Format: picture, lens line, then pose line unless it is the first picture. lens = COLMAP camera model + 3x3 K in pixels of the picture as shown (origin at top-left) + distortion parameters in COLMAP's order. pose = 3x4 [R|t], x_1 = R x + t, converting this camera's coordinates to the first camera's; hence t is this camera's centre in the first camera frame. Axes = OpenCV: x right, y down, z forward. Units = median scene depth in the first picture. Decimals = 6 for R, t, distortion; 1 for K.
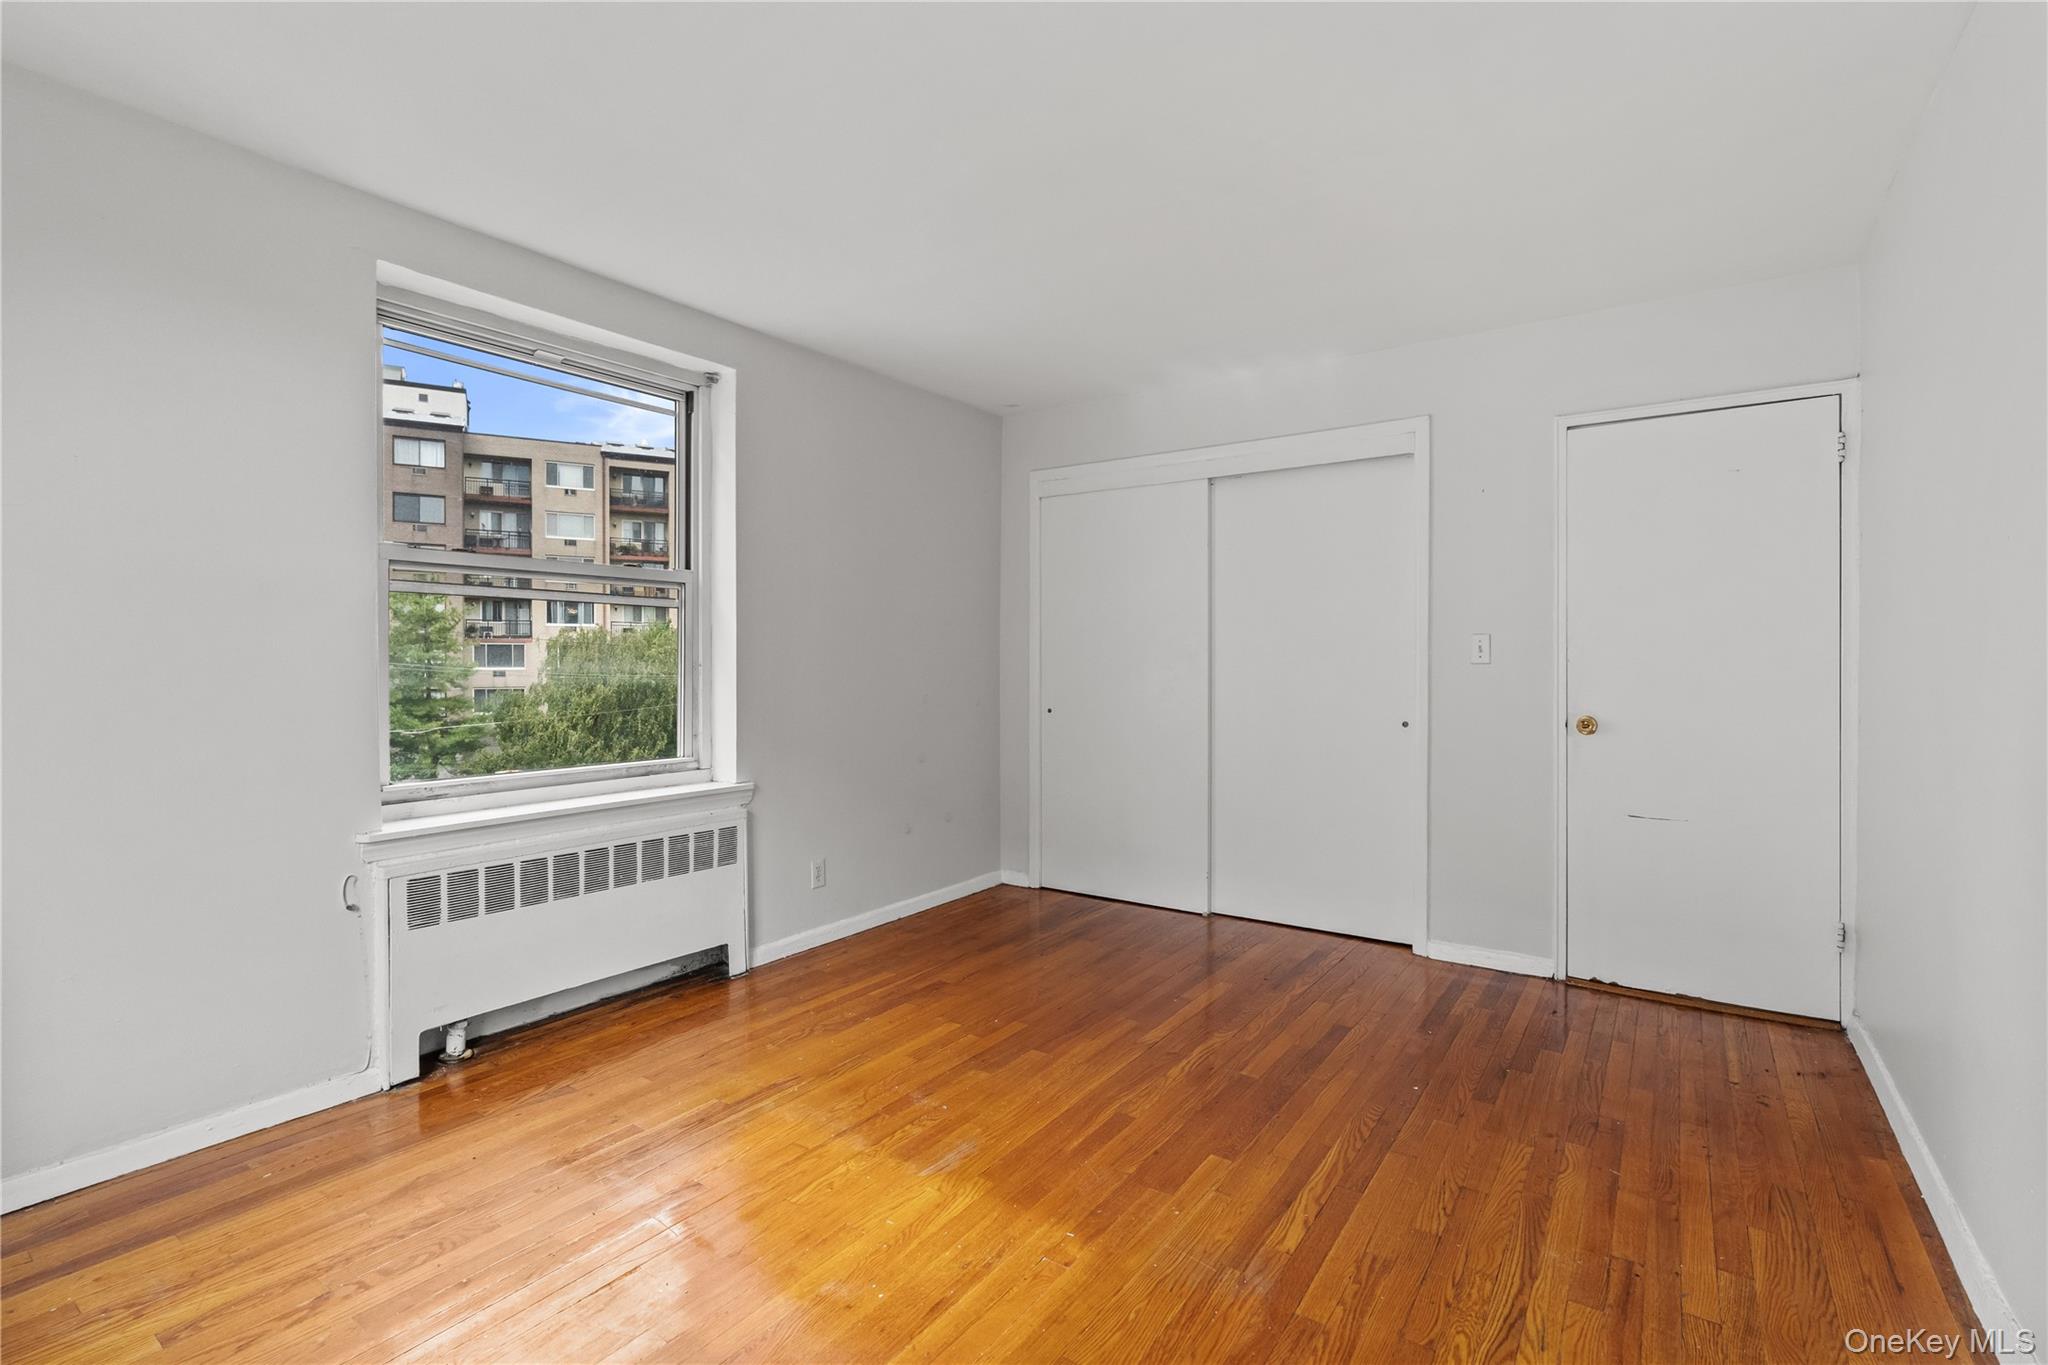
lens RADIAL K [[921.9, 0, 1024.4], [0, 921.9, 671.2], [0, 0, 1]] dist [-0.007504, 0.003200]
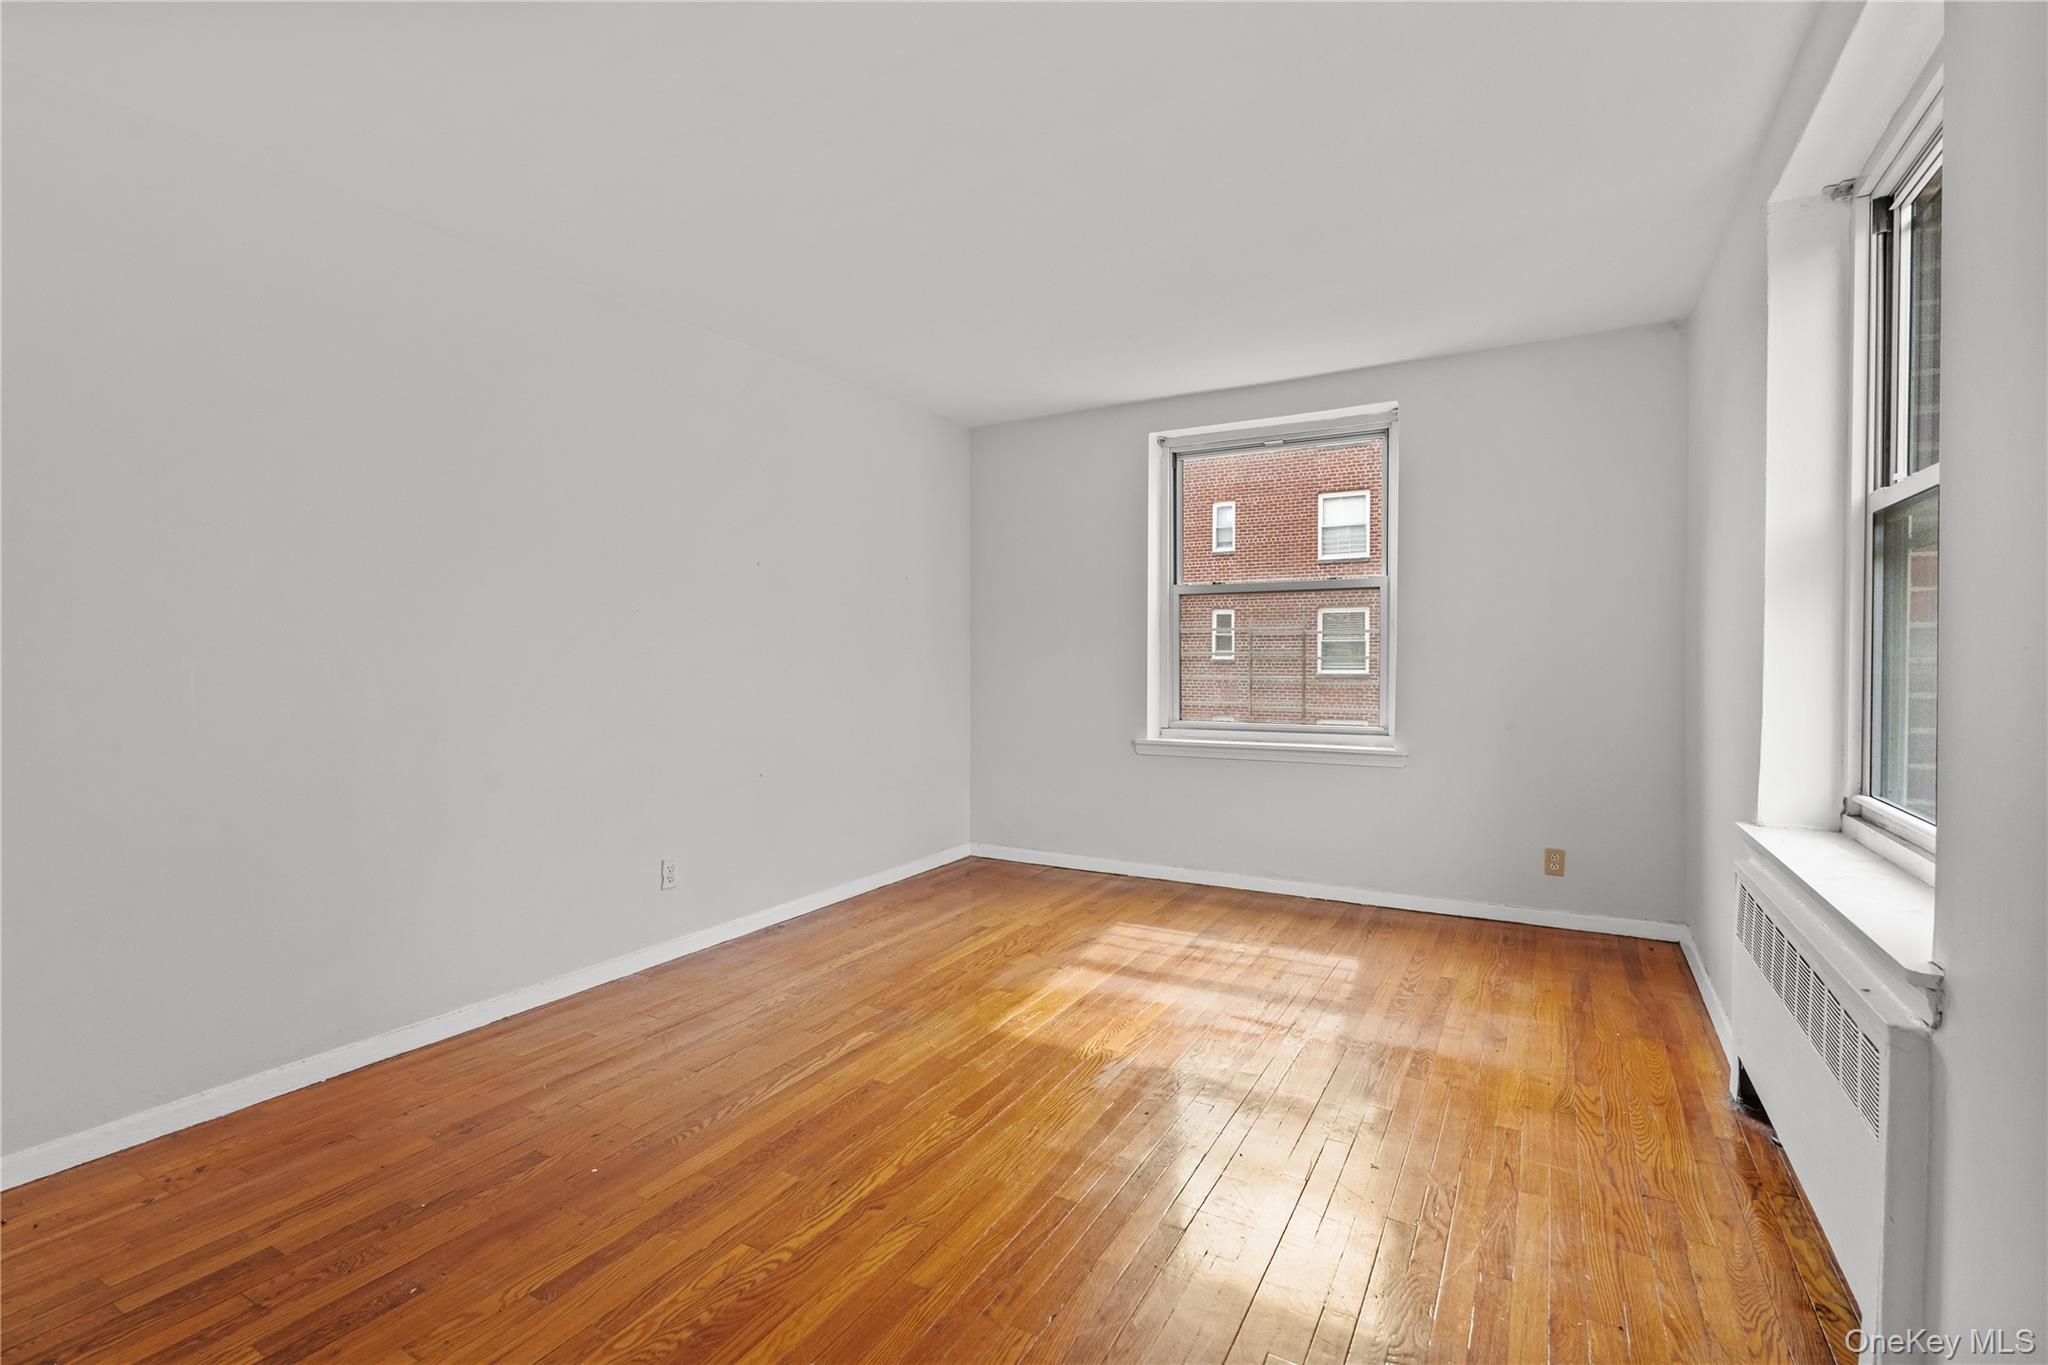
lens RADIAL K [[921.9, 0, 1012.5], [0, 921.9, 682.2], [0, 0, 1]] dist [-0.007504, 0.003200]
pose [[-0.996234, 0.006425, -0.086463, 0.149311], [0.003232, 0.999309, 0.037019, -0.007615], [0.086641, 0.036600, -0.995567, 2.166730]]
